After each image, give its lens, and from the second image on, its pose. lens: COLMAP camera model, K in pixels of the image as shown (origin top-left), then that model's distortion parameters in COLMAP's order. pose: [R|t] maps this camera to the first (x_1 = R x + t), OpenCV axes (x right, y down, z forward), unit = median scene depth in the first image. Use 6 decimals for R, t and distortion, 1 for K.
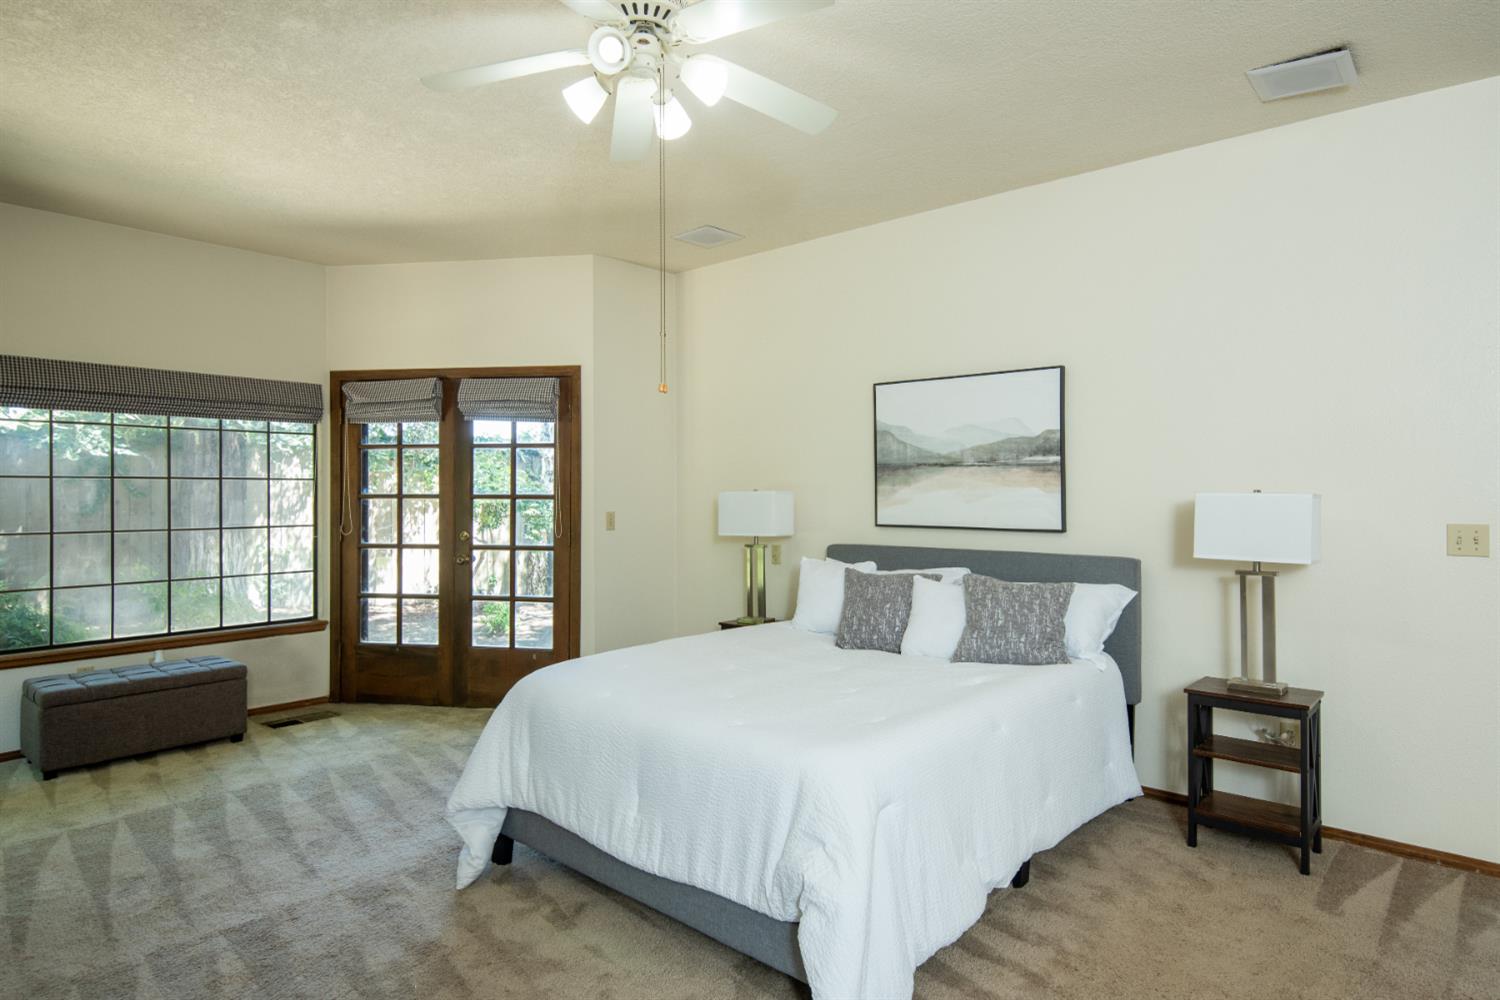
lens RADIAL K [[838.4, 0, 740.3], [0, 838.4, 495.2], [0, 0, 1]] dist [0.019427, -0.003098]
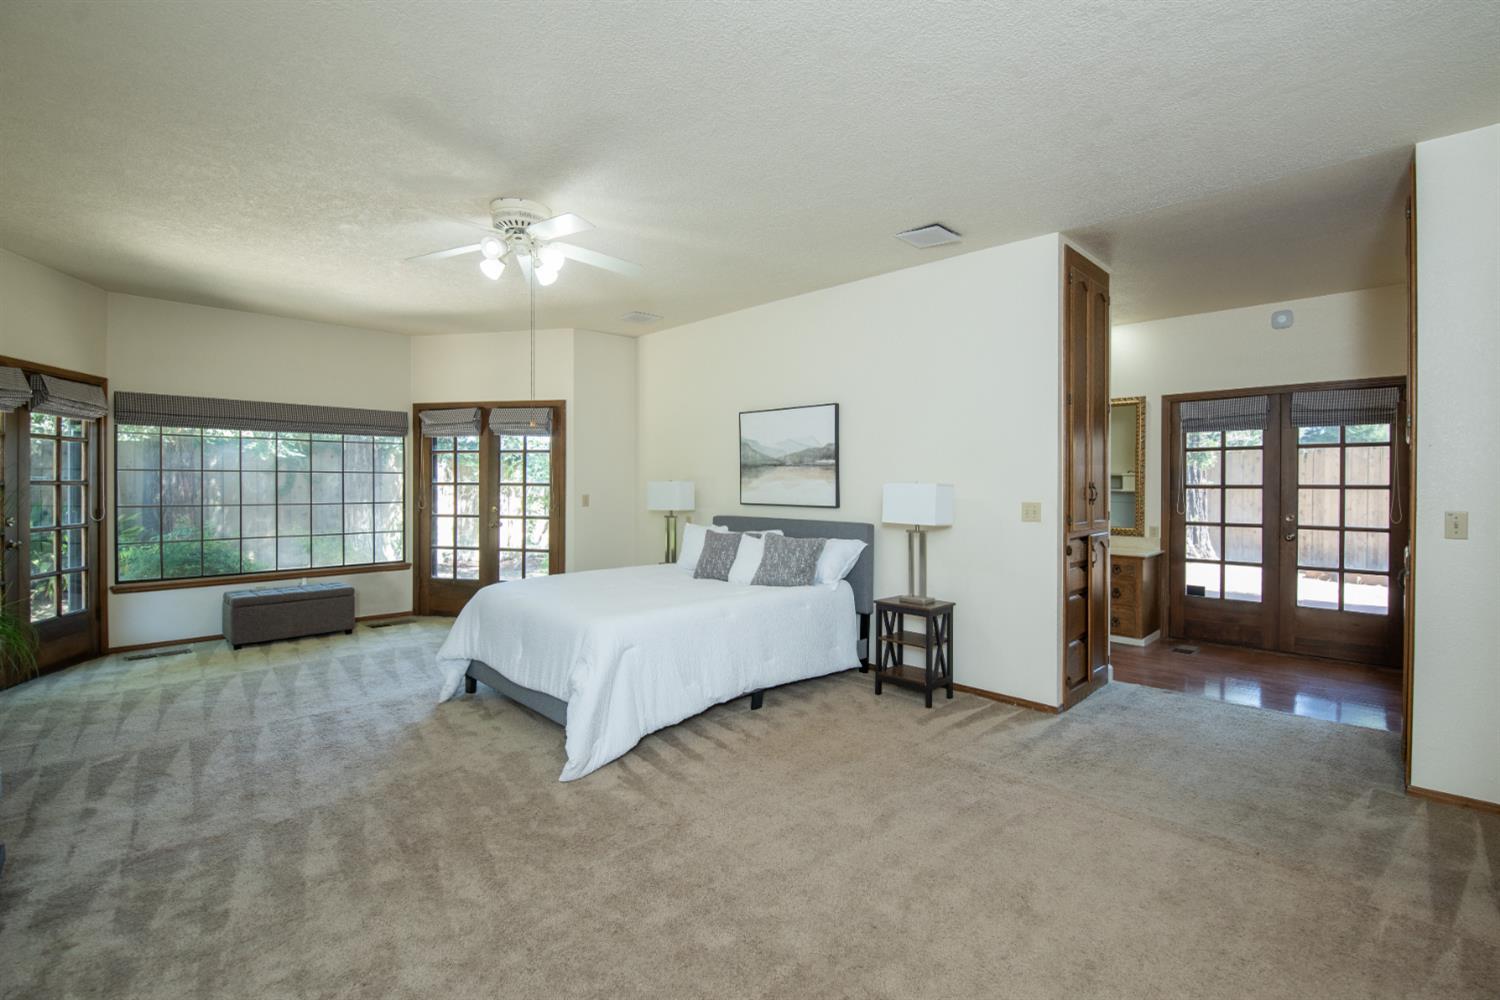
lens RADIAL K [[676.5, 0, 766.0], [0, 676.5, 490.4], [0, 0, 1]] dist [-0.000872, -0.000465]
pose [[0.998170, 0.004632, -0.060289, 0.312834], [-0.004228, 0.999968, 0.006815, 0.002893], [0.060319, -0.006548, 0.998158, -0.274328]]
